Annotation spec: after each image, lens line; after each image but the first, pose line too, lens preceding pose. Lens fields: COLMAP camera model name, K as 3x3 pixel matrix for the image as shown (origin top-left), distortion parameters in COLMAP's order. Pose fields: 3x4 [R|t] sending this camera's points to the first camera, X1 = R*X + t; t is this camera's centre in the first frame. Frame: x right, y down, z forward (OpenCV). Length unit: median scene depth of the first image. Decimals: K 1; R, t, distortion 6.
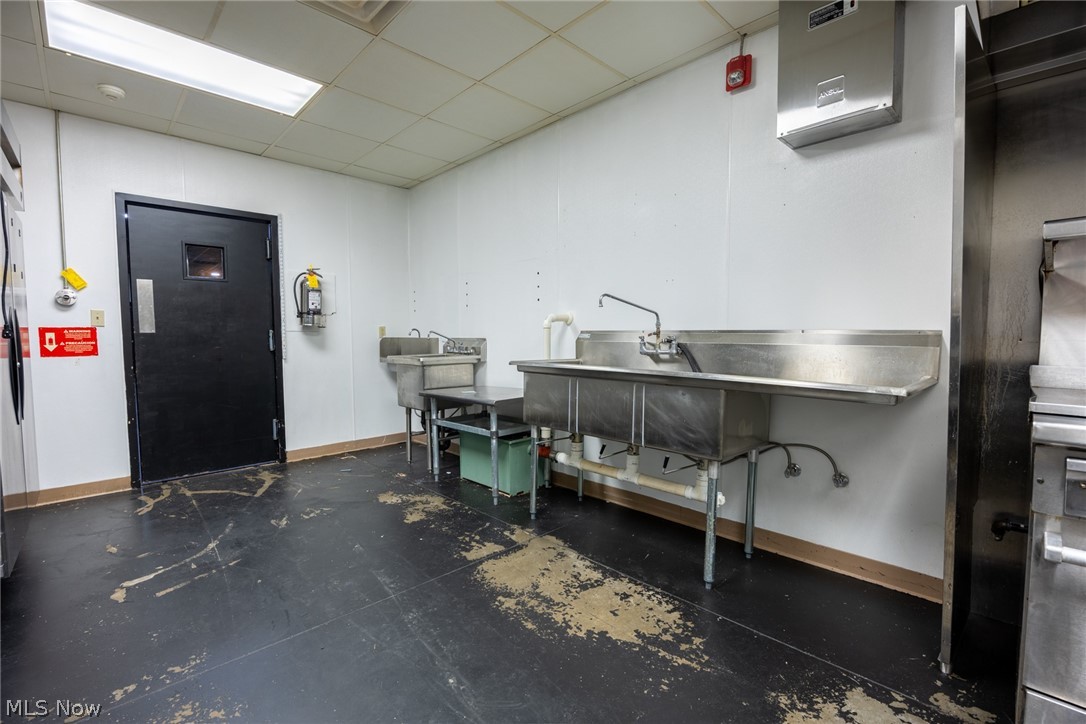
lens RADIAL K [[478.6, 0, 544.9], [0, 478.6, 363.0], [0, 0, 1]] dist [-0.010187, -0.000896]
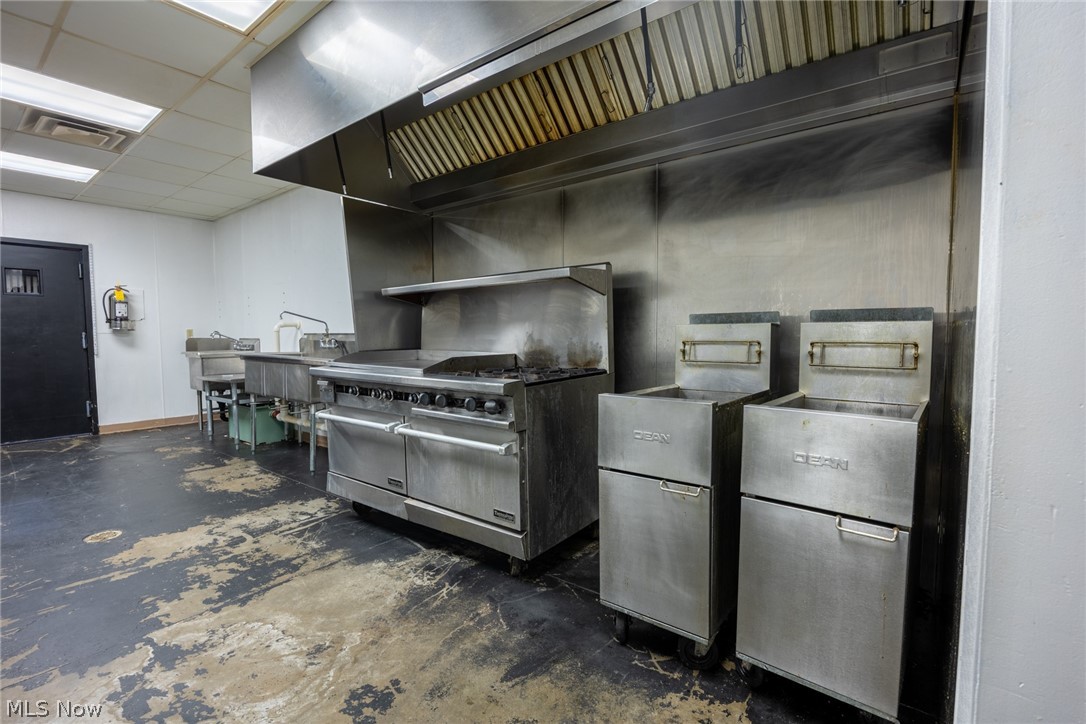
lens RADIAL K [[478.6, 0, 541.5], [0, 478.6, 360.9], [0, 0, 1]] dist [-0.010187, -0.000896]
pose [[0.988371, -0.010465, 0.151704, 0.462684], [0.010871, 0.999939, -0.001843, 0.024094], [-0.151676, 0.003471, 0.988424, -0.466640]]
